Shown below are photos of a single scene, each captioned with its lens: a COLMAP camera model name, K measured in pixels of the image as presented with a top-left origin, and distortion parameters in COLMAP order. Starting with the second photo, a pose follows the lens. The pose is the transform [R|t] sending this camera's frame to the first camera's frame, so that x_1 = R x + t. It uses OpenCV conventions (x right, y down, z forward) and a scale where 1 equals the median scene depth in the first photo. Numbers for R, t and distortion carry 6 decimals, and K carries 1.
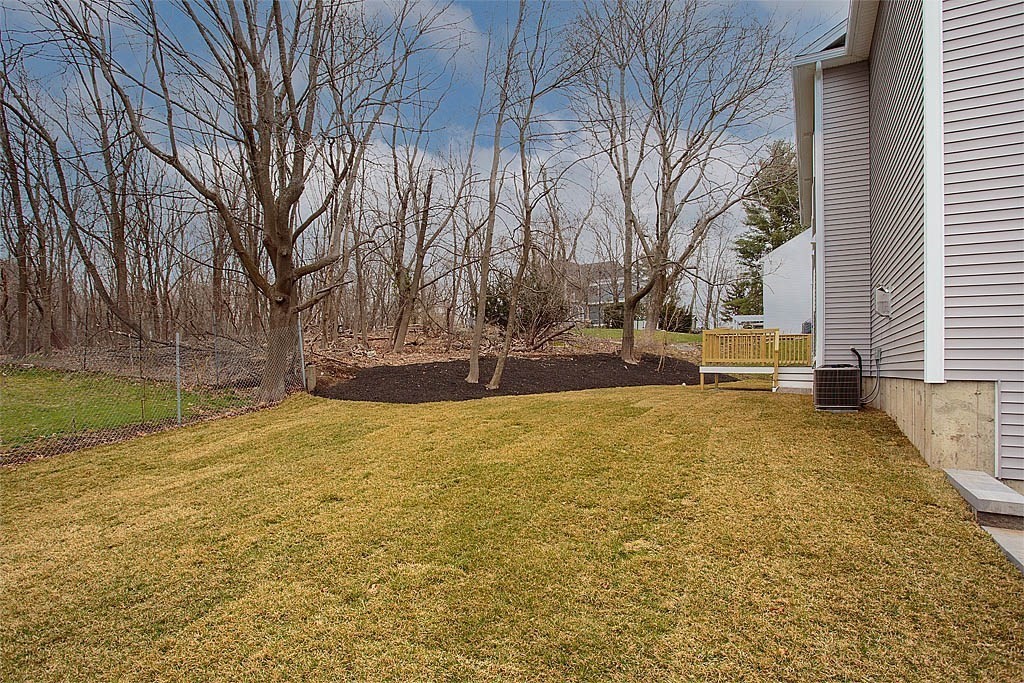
lens RADIAL K [[550.8, 0, 512.0], [0, 550.8, 341.5], [0, 0, 1]] dist [0.000921, 0.000015]
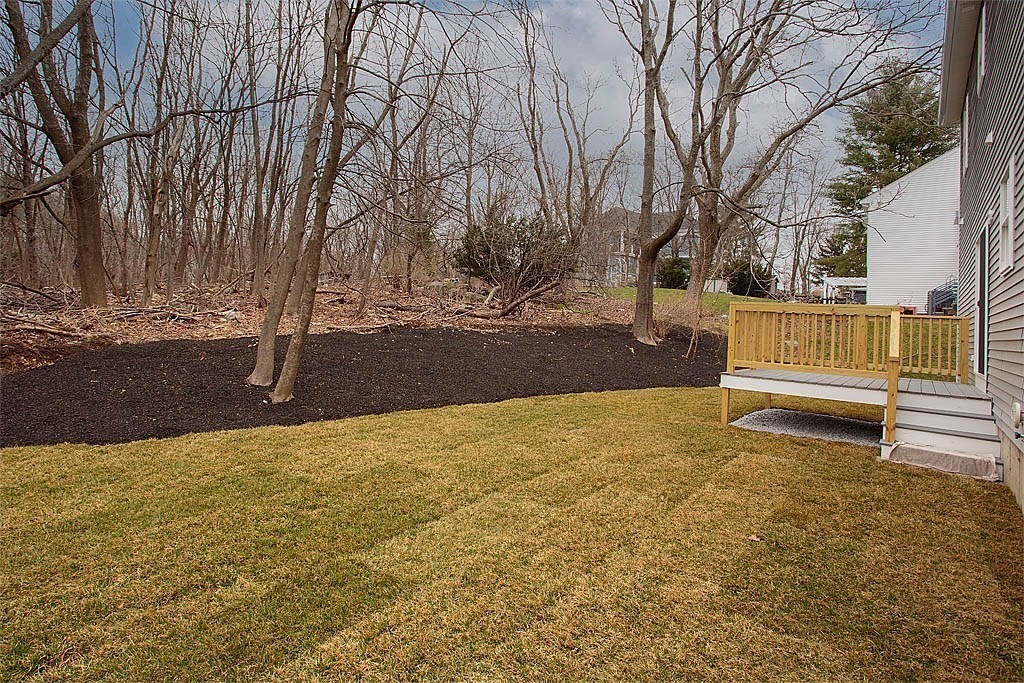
lens RADIAL K [[531.8, 0, 509.9], [0, 531.8, 277.9], [0, 0, 1]] dist [-0.001825, -0.000324]
pose [[0.985722, 0.028967, -0.165871, 0.085537], [-0.034572, 0.998921, -0.031005, -0.007169], [0.164794, 0.036296, 0.985660, 0.182855]]
